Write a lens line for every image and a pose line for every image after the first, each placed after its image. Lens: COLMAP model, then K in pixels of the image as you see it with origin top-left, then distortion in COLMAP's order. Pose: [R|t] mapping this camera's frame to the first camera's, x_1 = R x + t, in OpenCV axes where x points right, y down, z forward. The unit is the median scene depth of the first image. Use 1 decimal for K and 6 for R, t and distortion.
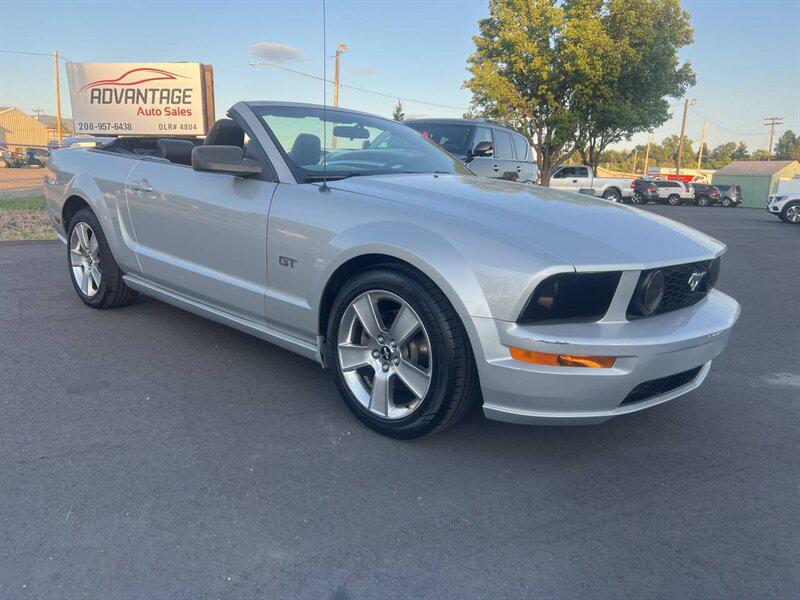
lens RADIAL K [[600.0, 0, 407.5], [0, 600.0, 301.2], [0, 0, 1]] dist [0.033660, -0.039414]
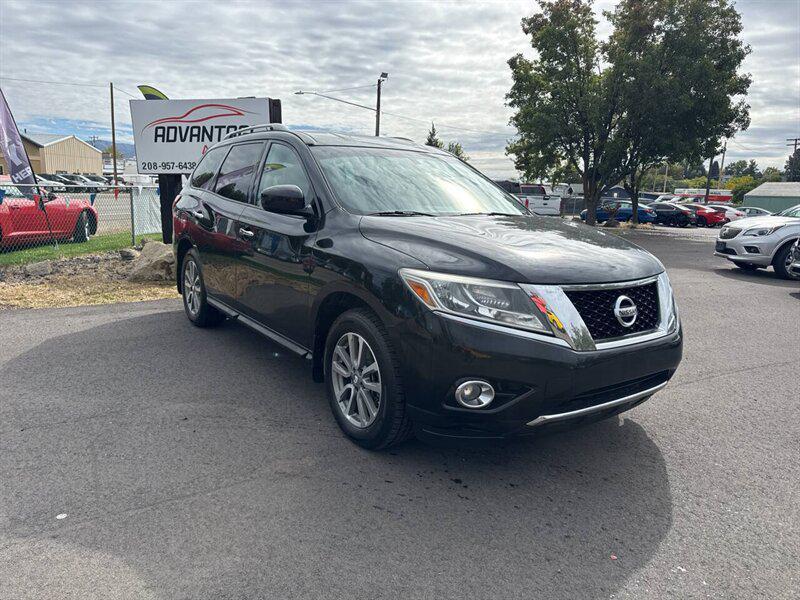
lens RADIAL K [[561.2, 0, 402.9], [0, 561.2, 309.6], [0, 0, 1]] dist [0.028486, -0.038618]
pose [[0.998866, 0.003906, -0.047446, -0.090141], [-0.004053, 0.999987, -0.003011, -0.061940], [0.047433, 0.003200, 0.998869, 0.131391]]
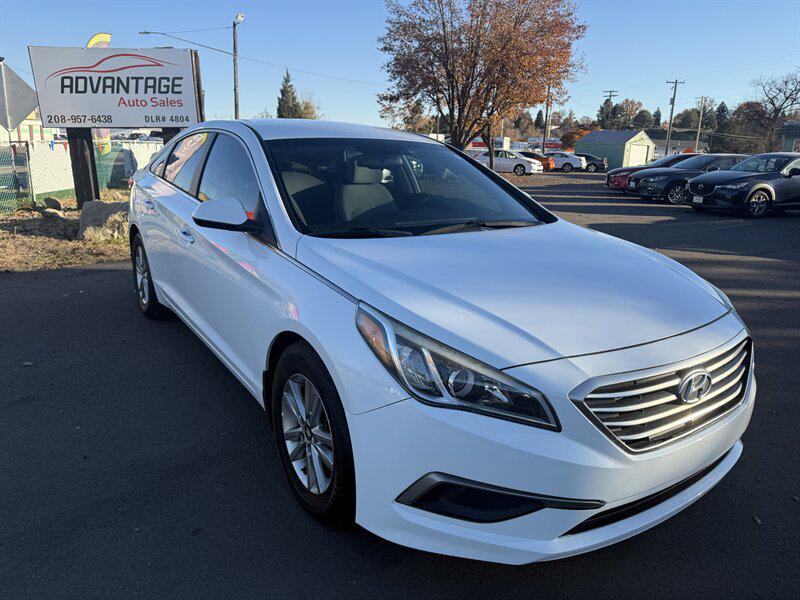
lens RADIAL K [[561.2, 0, 403.6], [0, 561.2, 304.0], [0, 0, 1]] dist [0.028486, -0.038618]
pose [[0.975693, -0.072273, 0.206882, -0.227211], [0.056578, 0.995123, 0.080807, -0.056923], [-0.211713, -0.067138, 0.975023, 0.062974]]
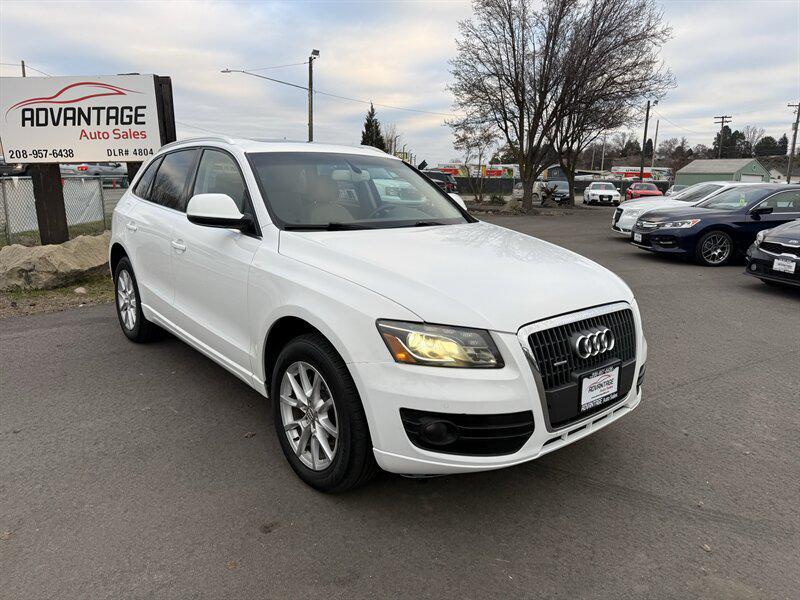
lens RADIAL K [[561.2, 0, 405.0], [0, 561.2, 302.4], [0, 0, 1]] dist [0.028486, -0.038618]
pose [[0.998579, -0.031255, 0.043170, -0.043937], [0.030470, 0.999360, 0.018717, -0.086410], [-0.043727, -0.017375, 0.998892, 0.206937]]
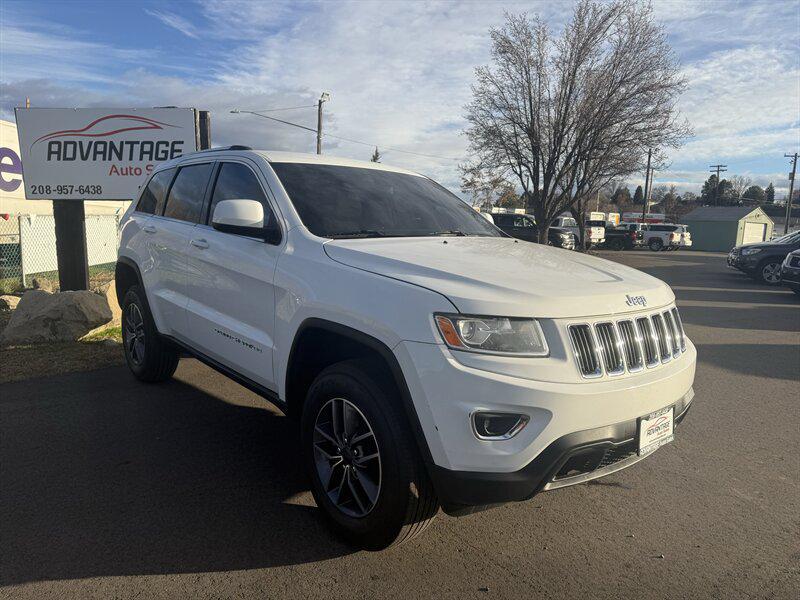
lens RADIAL K [[561.2, 0, 399.1], [0, 561.2, 306.9], [0, 0, 1]] dist [0.028486, -0.038618]
pose [[0.998652, -0.012884, 0.050287, -0.120334], [0.015195, 0.998833, -0.045850, -0.103732], [-0.049637, 0.046552, 0.997682, 0.278593]]
